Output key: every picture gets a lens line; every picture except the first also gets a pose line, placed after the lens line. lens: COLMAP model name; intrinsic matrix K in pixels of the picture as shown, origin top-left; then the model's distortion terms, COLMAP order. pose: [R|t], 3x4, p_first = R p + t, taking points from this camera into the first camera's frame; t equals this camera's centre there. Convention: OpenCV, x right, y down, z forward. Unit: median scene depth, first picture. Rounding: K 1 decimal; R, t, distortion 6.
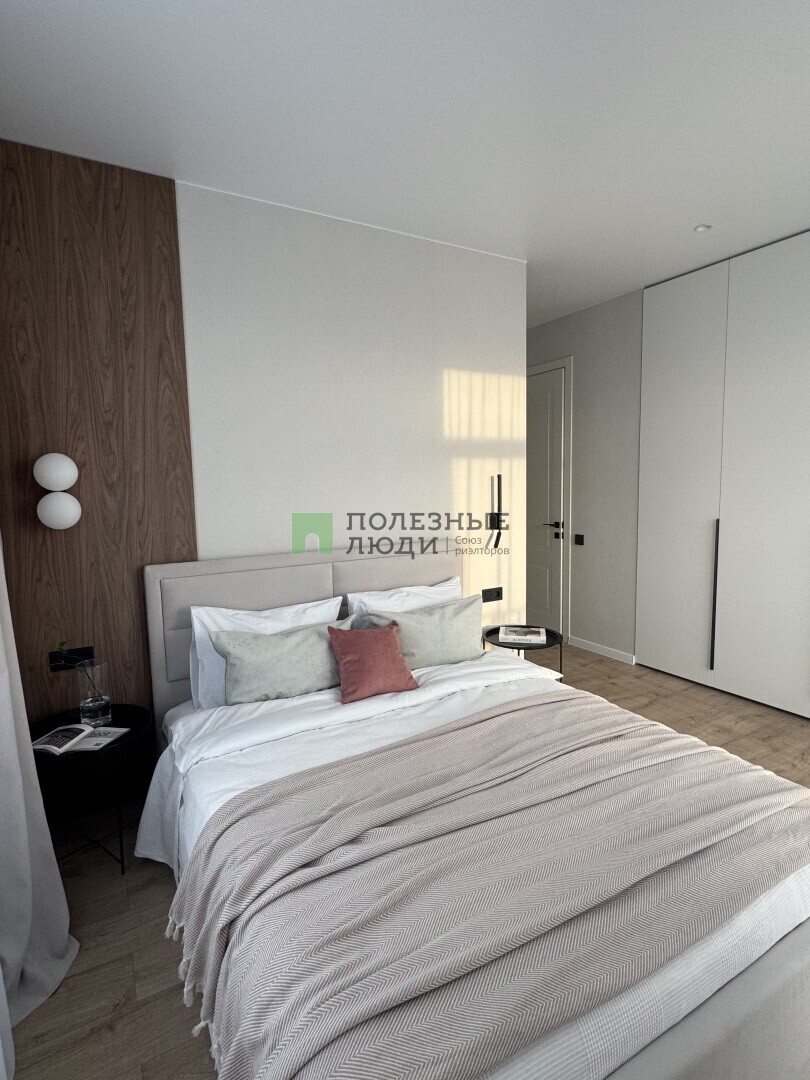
lens RADIAL K [[549.2, 0, 405.0], [0, 549.2, 540.0], [0, 0, 1]] dist [0.003157, 0.002067]
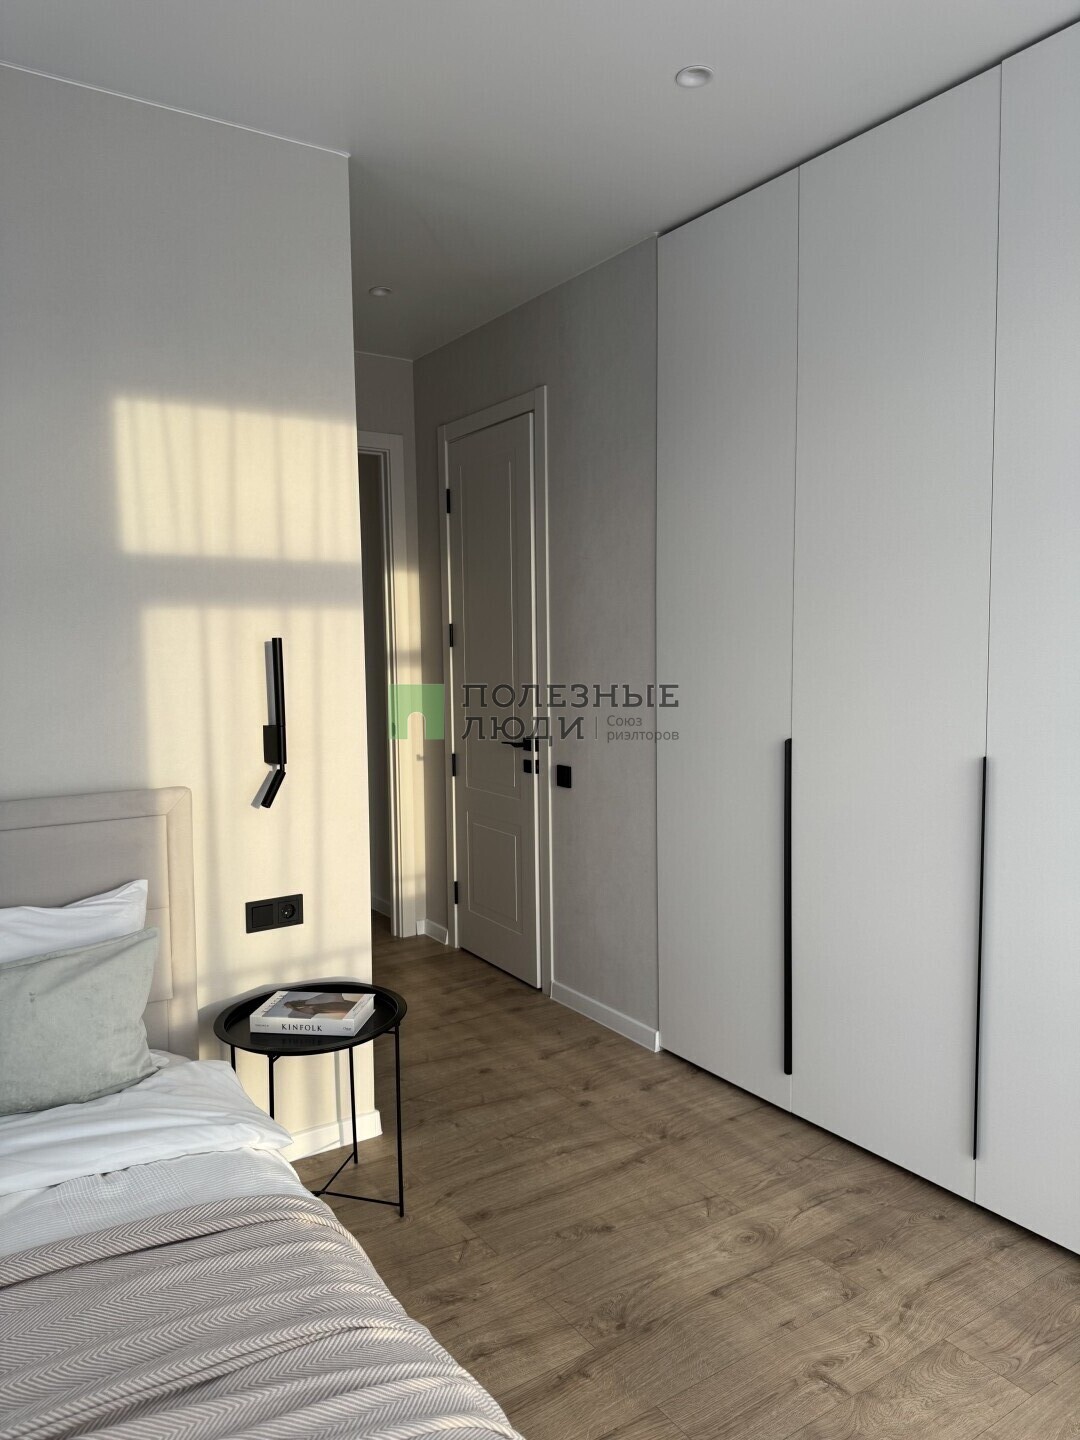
lens RADIAL K [[1017.6, 0, 537.8], [0, 1017.6, 726.8], [0, 0, 1]] dist [0.065829, -0.066948]
pose [[0.998228, 0.001305, 0.059483, 0.331268], [0.000214, 0.999674, -0.025518, -0.028248], [-0.059497, 0.025485, 0.997903, 0.182685]]
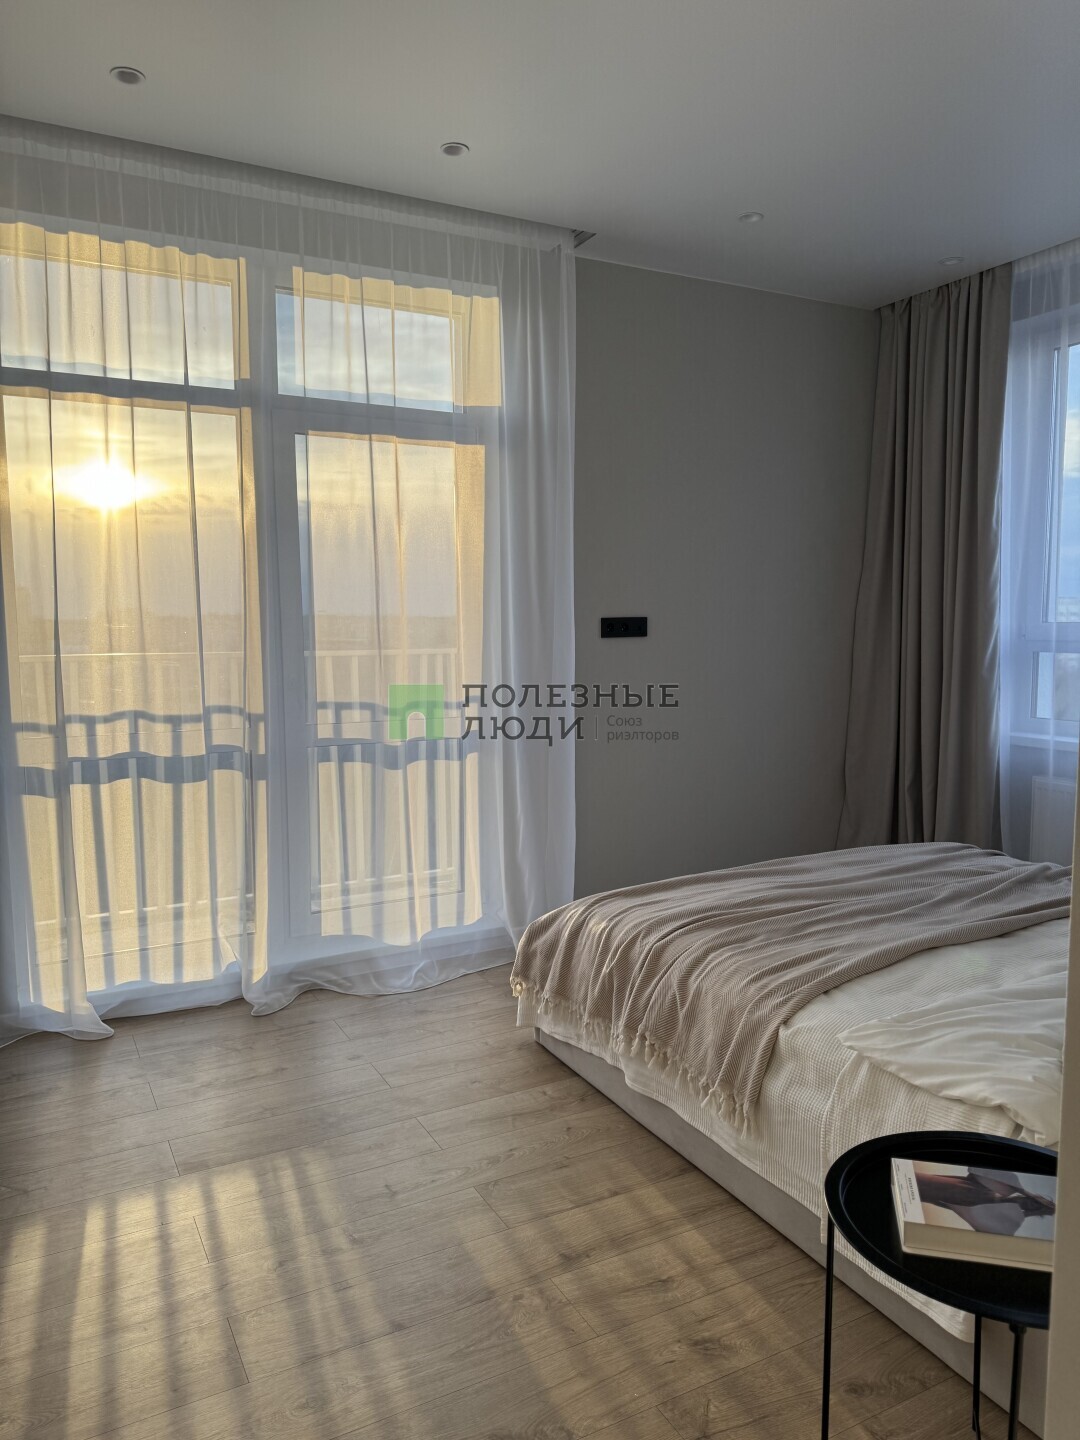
lens RADIAL K [[1017.6, 0, 537.8], [0, 1017.6, 726.8], [0, 0, 1]] dist [0.065829, -0.066948]
pose [[-0.999002, 0.025864, 0.036420, 0.379454], [0.033073, 0.976303, 0.213866, -0.128490], [-0.030025, 0.214857, -0.976184, 1.356011]]
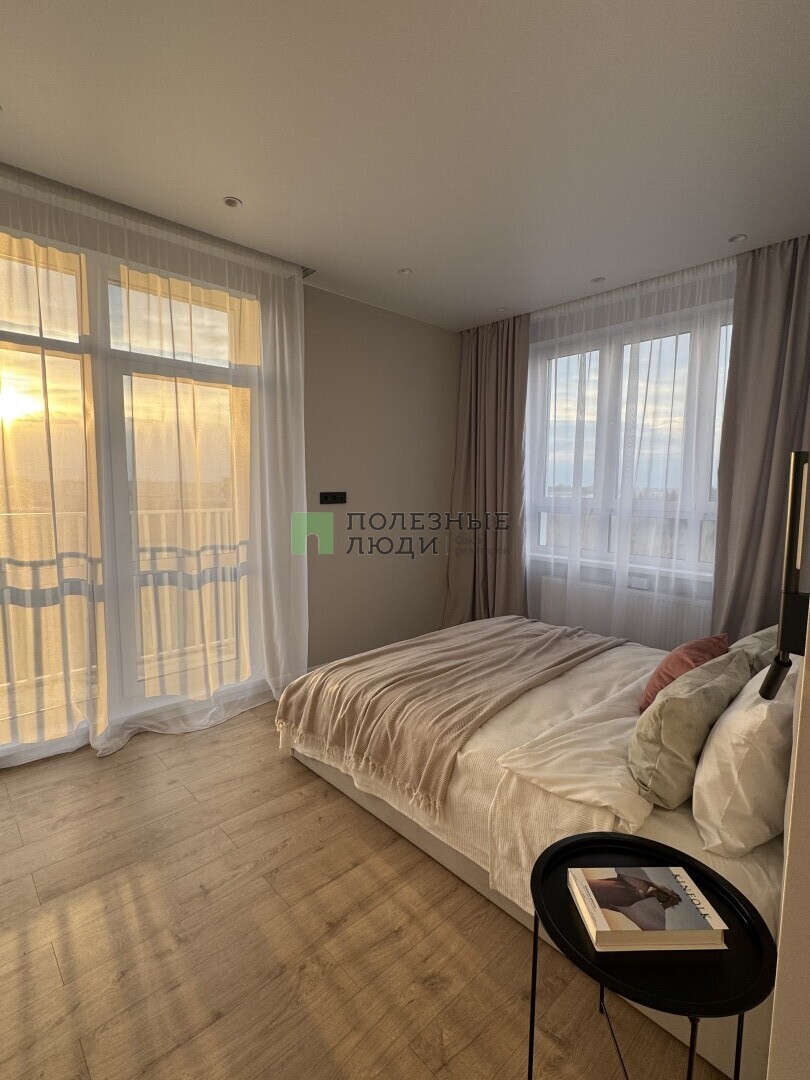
lens RADIAL K [[517.0, 0, 401.8], [0, 517.0, 537.5], [0, 0, 1]] dist [-0.005162, 0.007810]
pose [[-0.973462, 0.041306, -0.225092, 0.423740], [-0.007683, 0.977123, 0.212534, -0.130748], [0.228722, 0.208623, -0.950875, 1.203043]]
